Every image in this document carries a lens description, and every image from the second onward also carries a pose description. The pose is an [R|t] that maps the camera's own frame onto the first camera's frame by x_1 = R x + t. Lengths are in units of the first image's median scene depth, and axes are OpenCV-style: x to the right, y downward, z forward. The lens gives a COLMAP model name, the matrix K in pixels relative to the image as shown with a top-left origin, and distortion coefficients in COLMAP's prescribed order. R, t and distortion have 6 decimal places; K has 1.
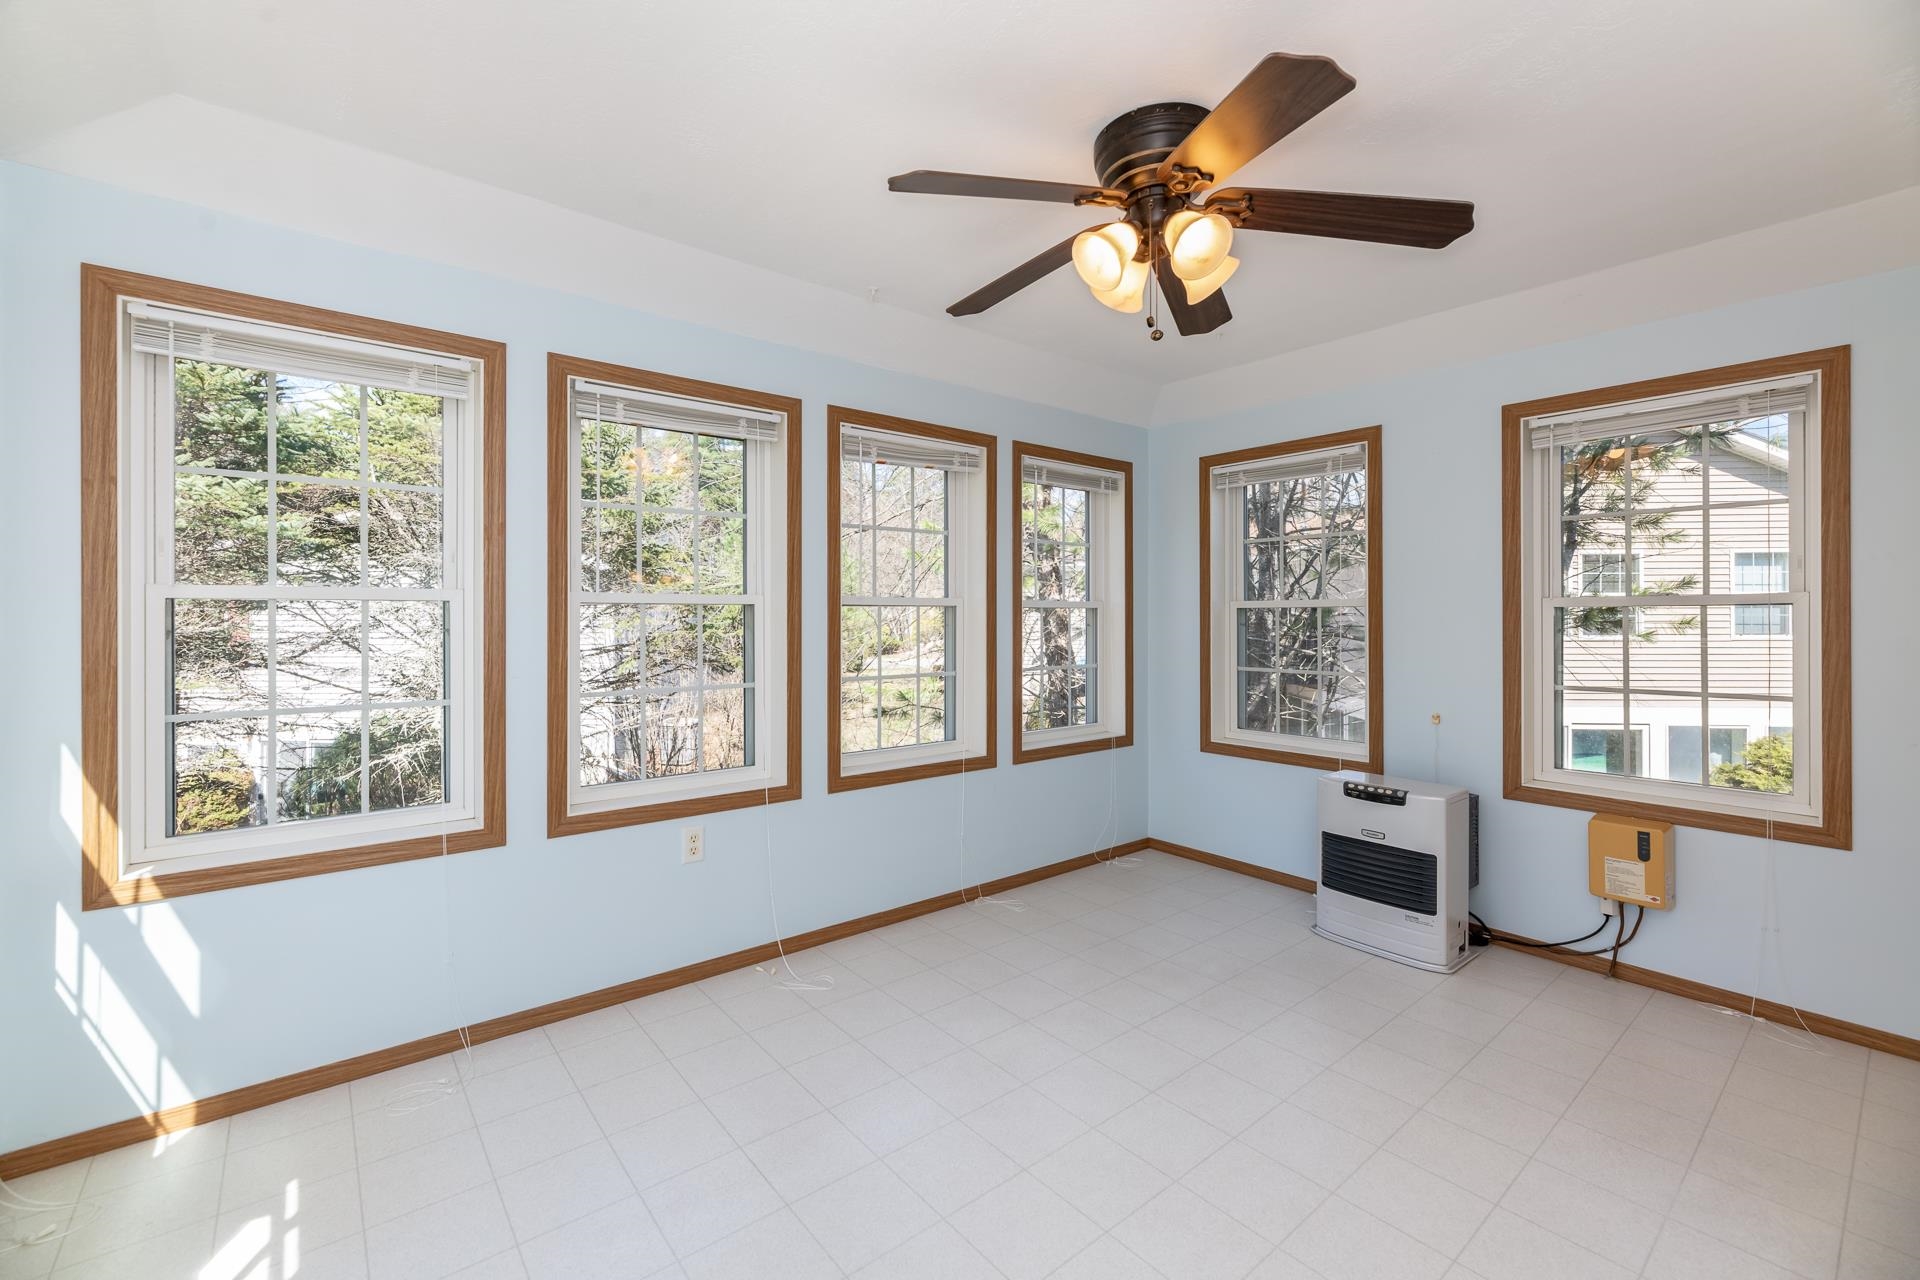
lens RADIAL K [[830.2, 0, 985.2], [0, 830.2, 605.8], [0, 0, 1]] dist [0.000126, -0.000059]
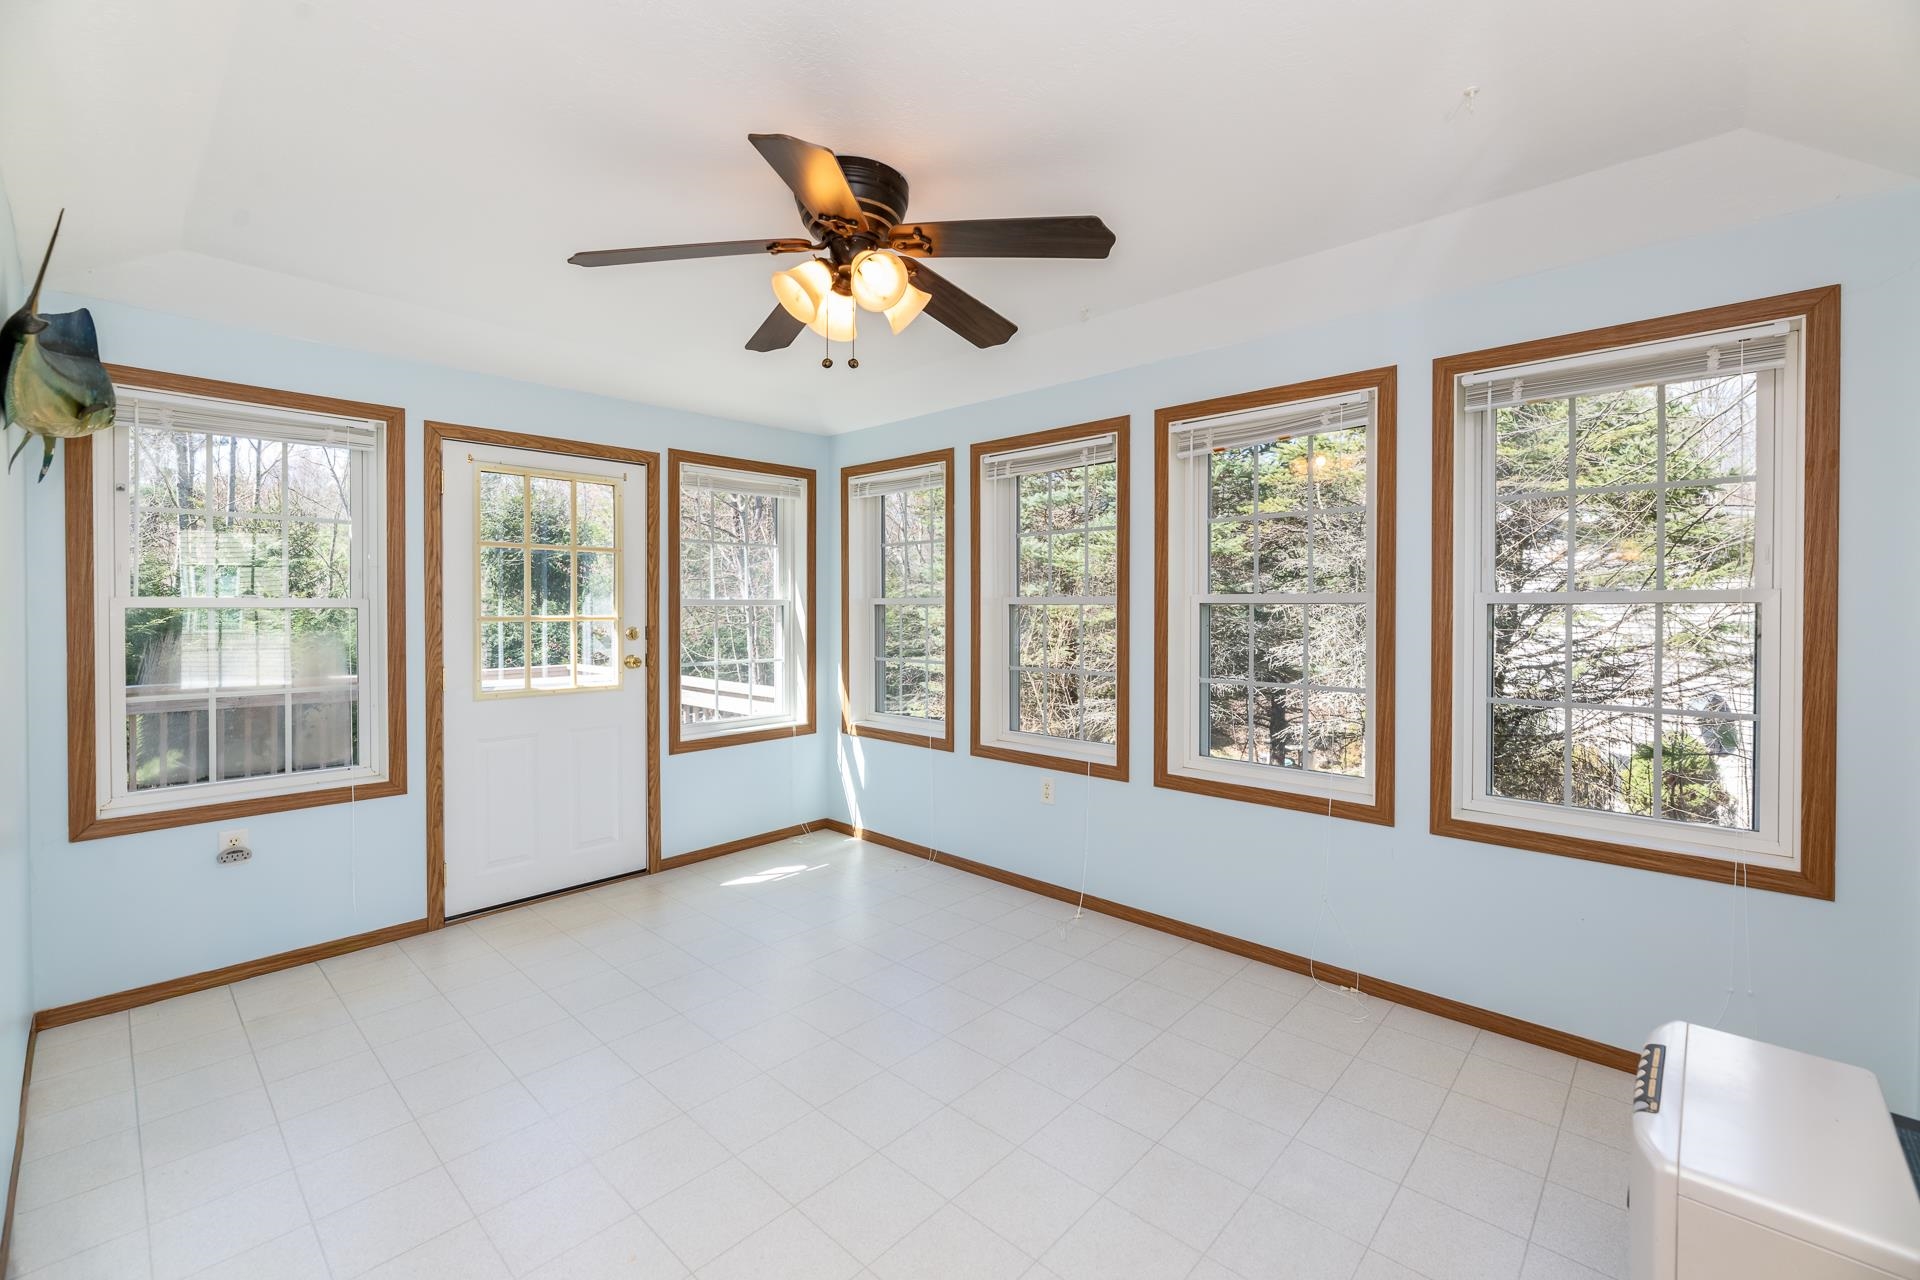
lens RADIAL K [[781.3, 0, 969.8], [0, 781.3, 619.3], [0, 0, 1]] dist [-0.002345, -0.000348]
pose [[0.127632, 0.008238, -0.991787, 0.743534], [0.004433, 0.999951, 0.008876, 0.007815], [0.991812, -0.005529, 0.127589, 0.643306]]
